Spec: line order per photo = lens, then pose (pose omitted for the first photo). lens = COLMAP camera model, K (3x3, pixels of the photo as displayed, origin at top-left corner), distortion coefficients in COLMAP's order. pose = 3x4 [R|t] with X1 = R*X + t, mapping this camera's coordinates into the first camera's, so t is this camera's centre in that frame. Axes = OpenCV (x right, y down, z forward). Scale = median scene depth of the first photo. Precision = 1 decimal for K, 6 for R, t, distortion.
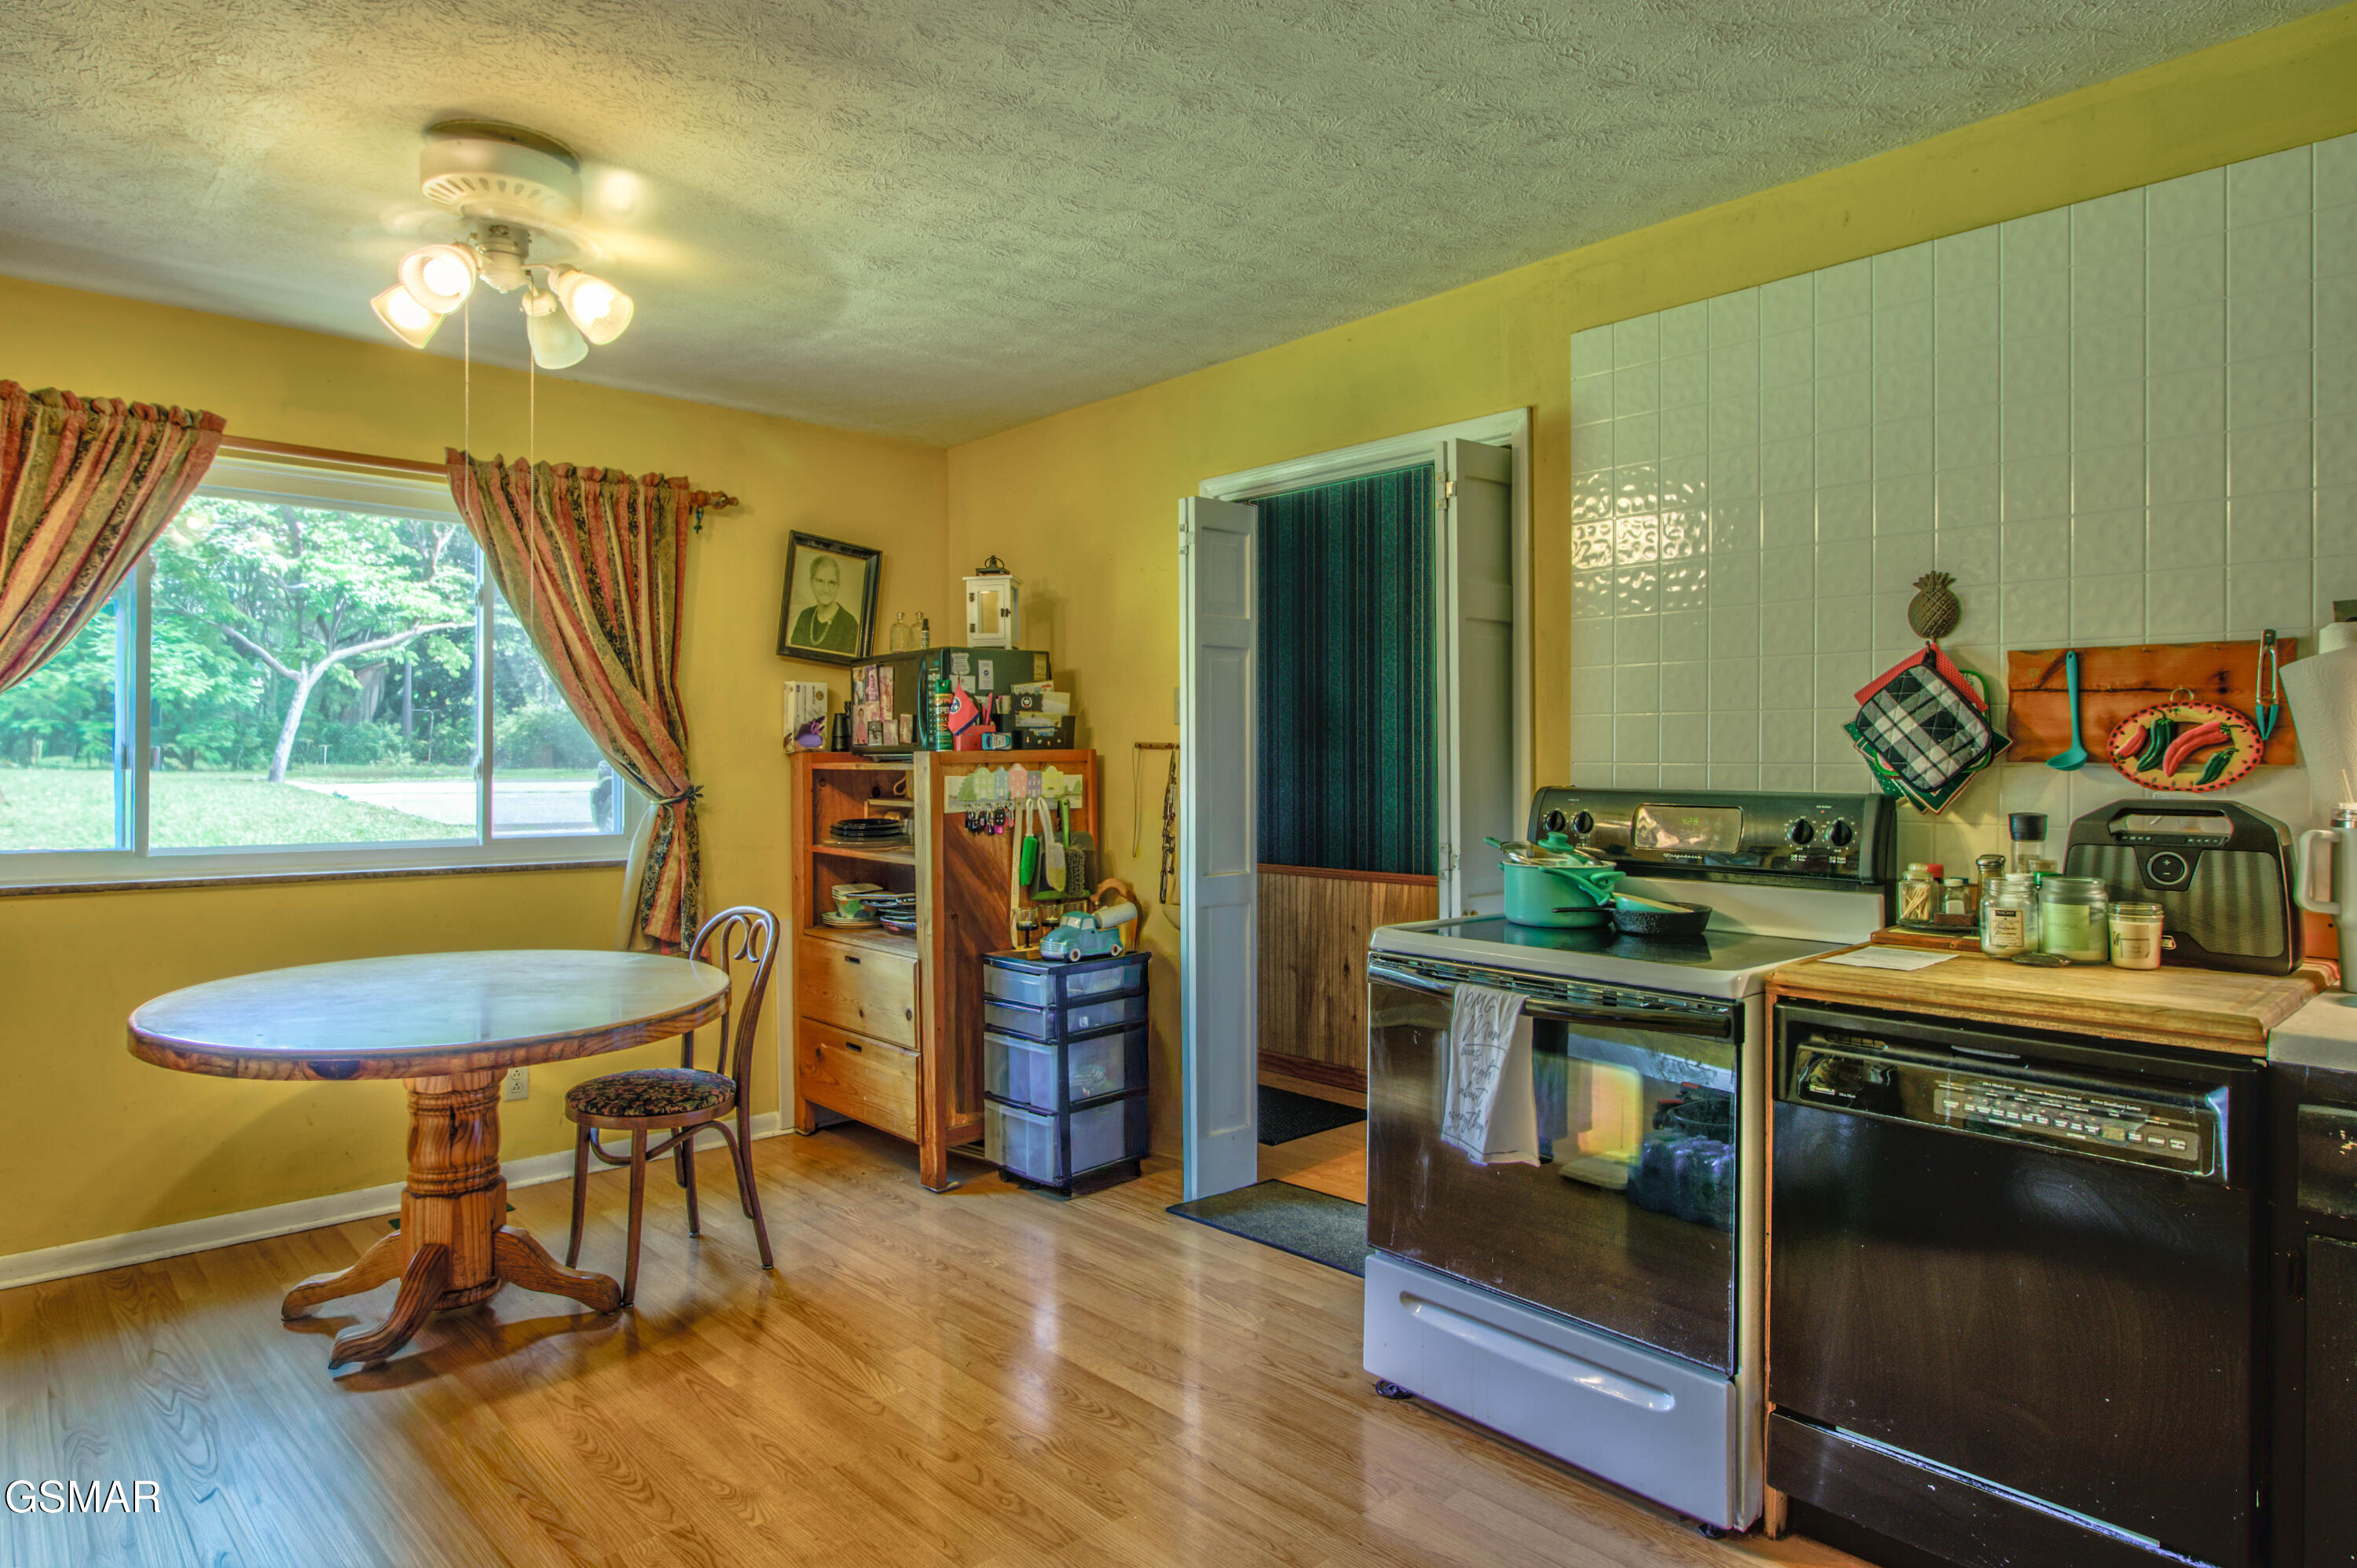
lens RADIAL K [[1349.5, 0, 1173.6], [0, 1349.5, 760.6], [0, 0, 1]] dist [0.009477, 0.000524]
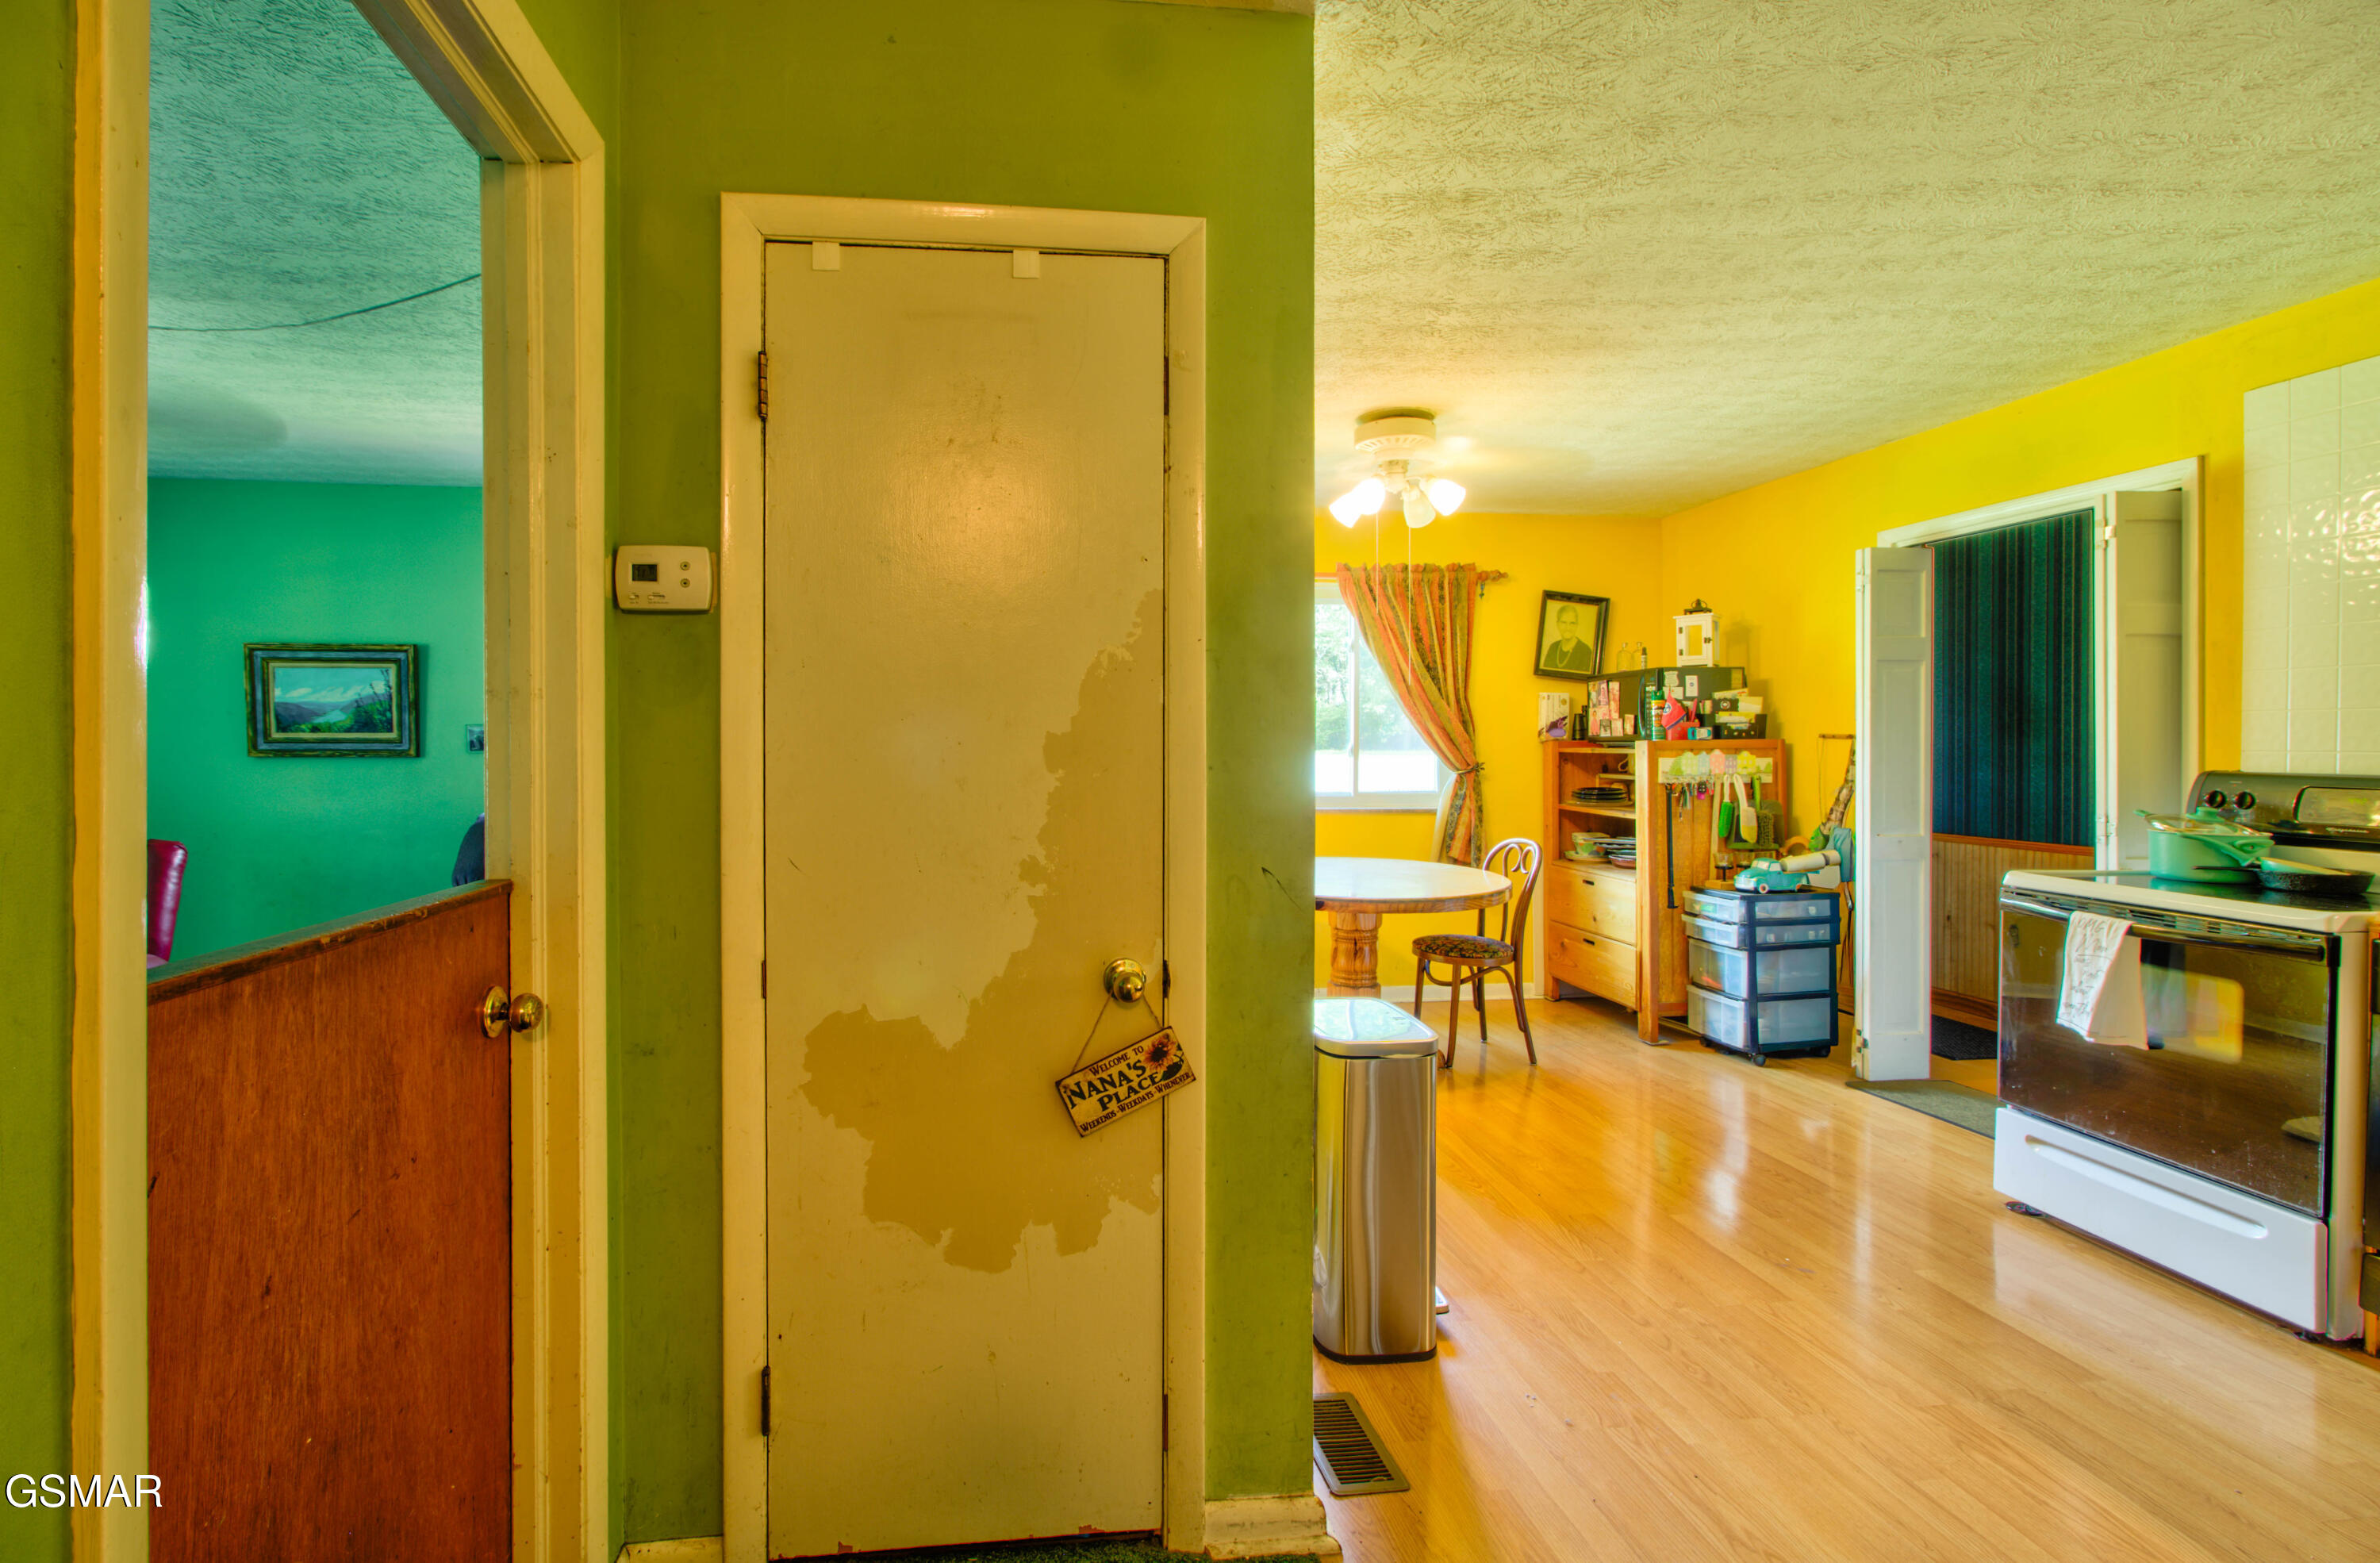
lens RADIAL K [[1105.0, 0, 1084.9], [0, 1105.0, 747.3], [0, 0, 1]] dist [0.001045, 0.001447]
pose [[0.797629, 0.004651, -0.603131, 0.064234], [-0.003708, 0.999989, 0.002807, -0.000704], [0.603137, -0.000002, 0.797637, -0.371916]]
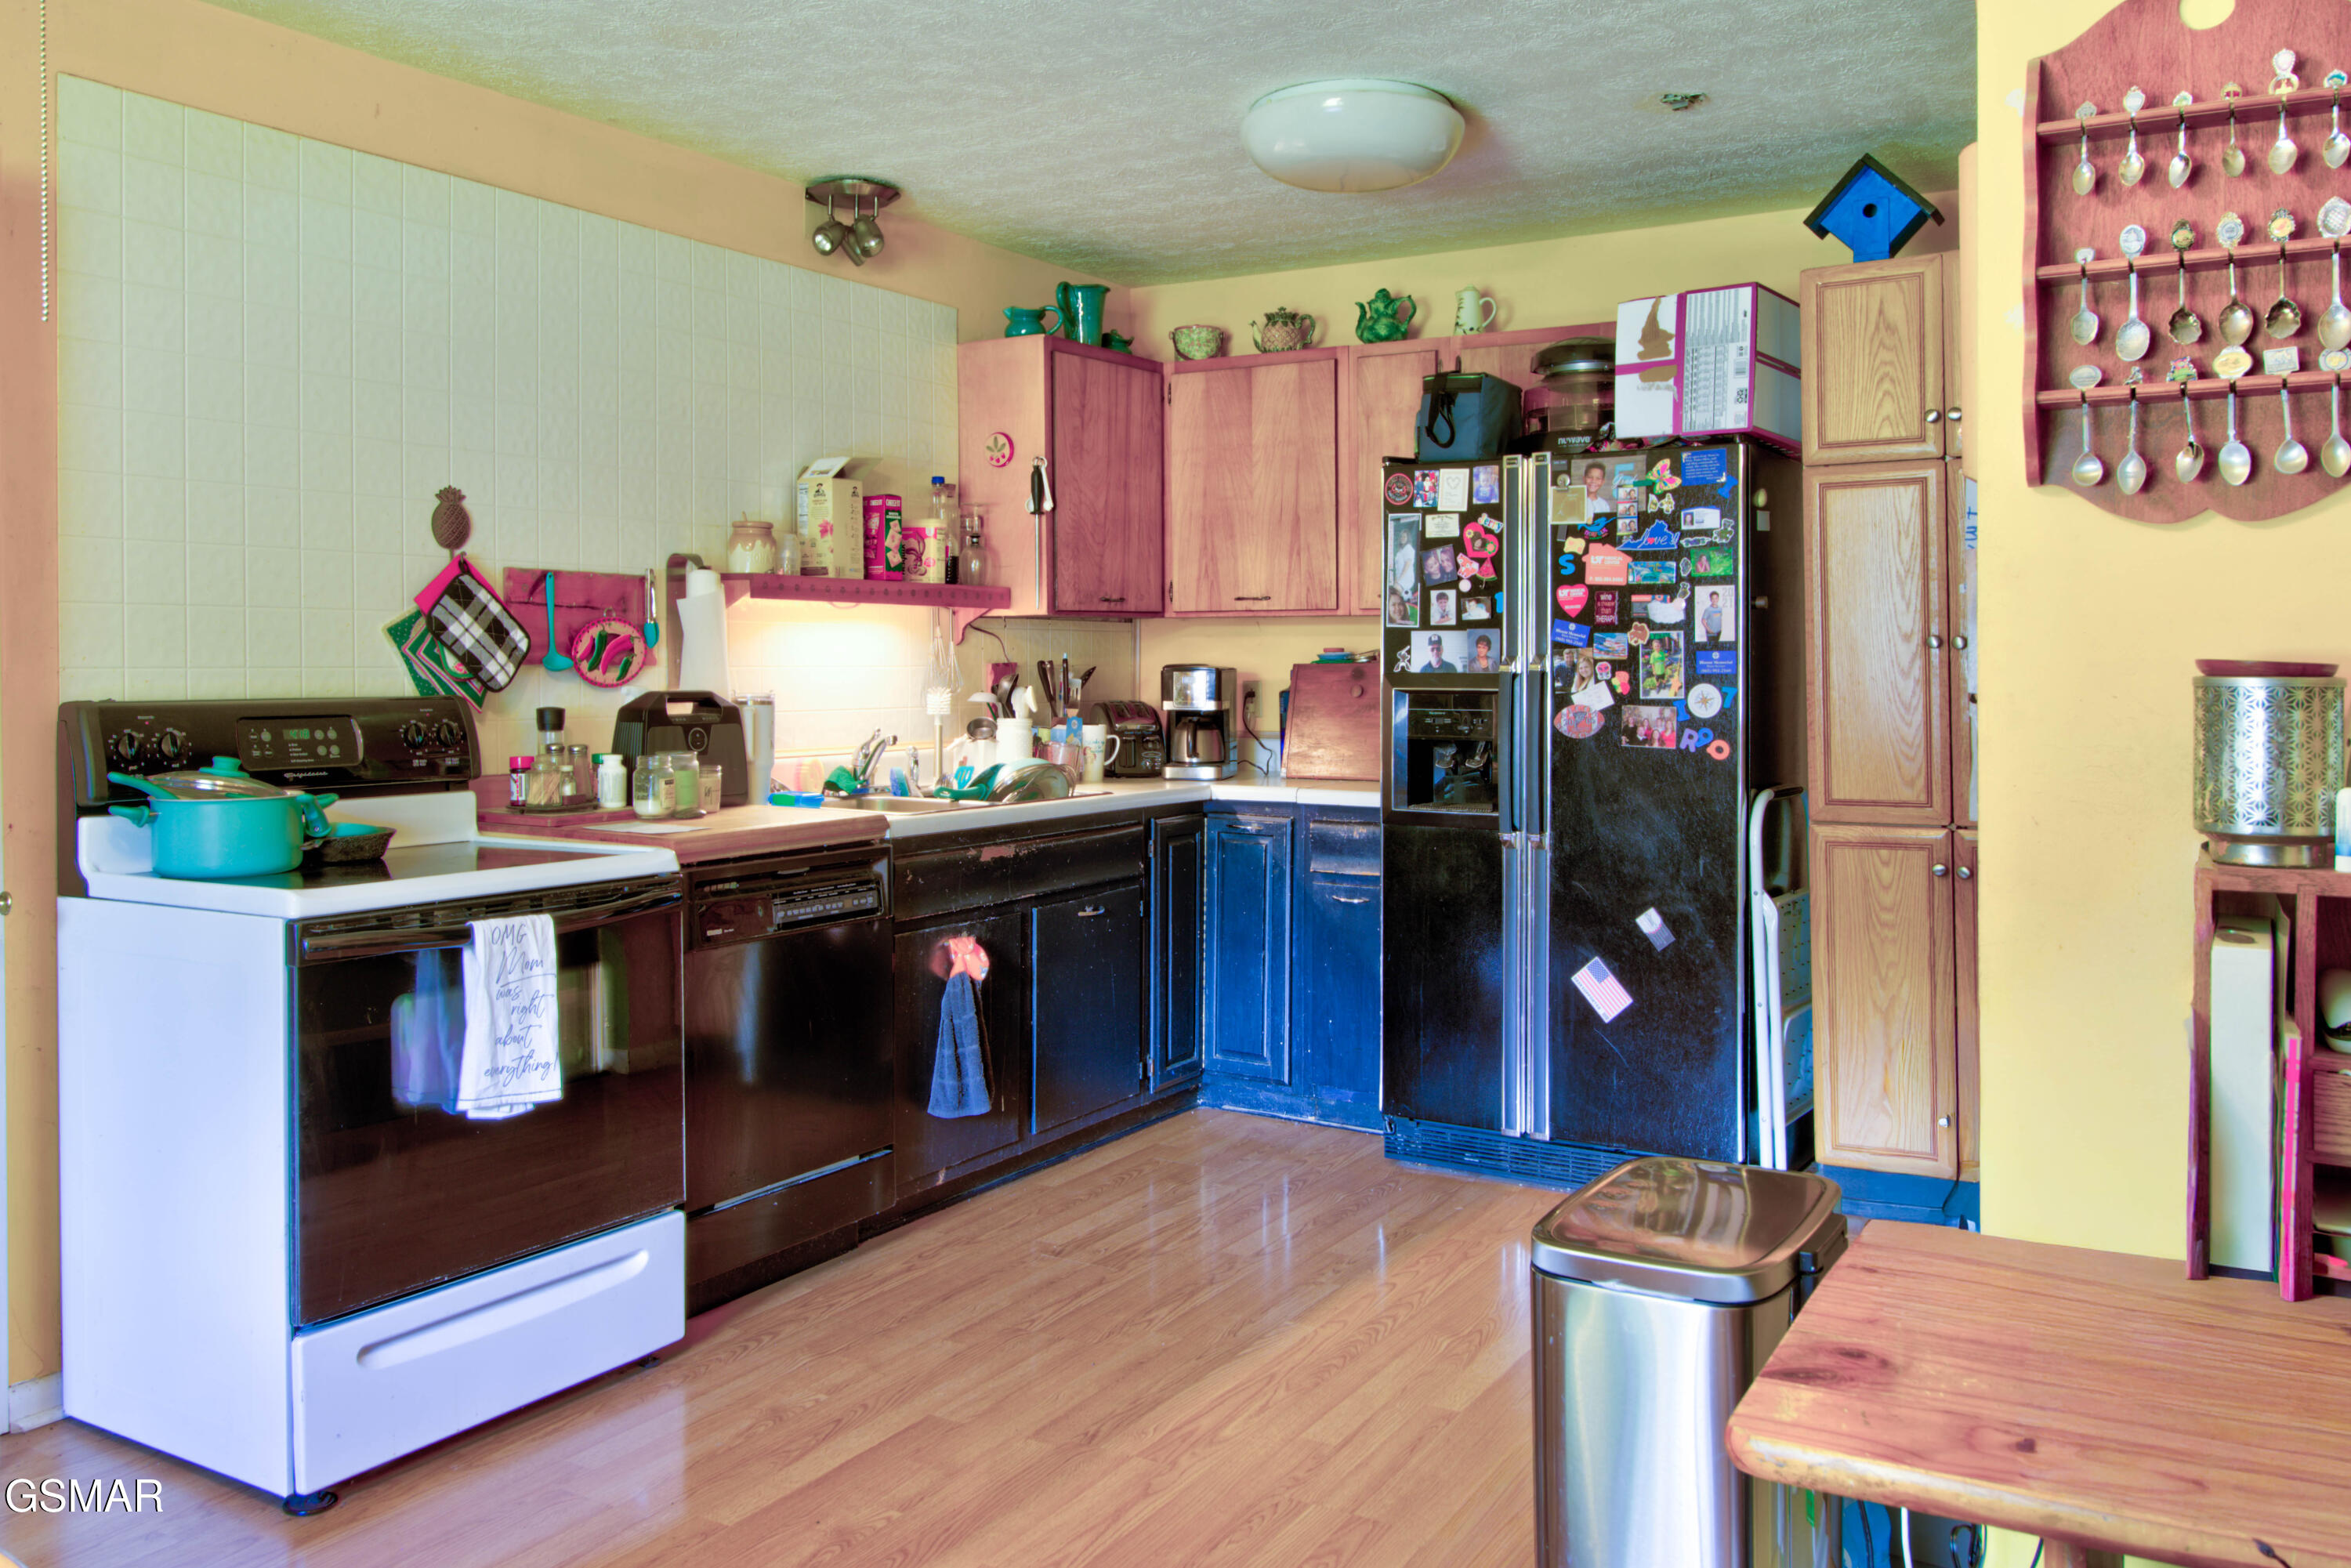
lens RADIAL K [[1936.0, 0, 1150.7], [0, 1936.0, 653.1], [0, 0, 1]] dist [-0.010891, -0.002855]
pose [[-0.287475, 0.005844, 0.957770, -0.802230], [0.007821, 0.999962, -0.003754, 0.001194], [-0.957756, 0.006412, -0.287510, 0.691177]]
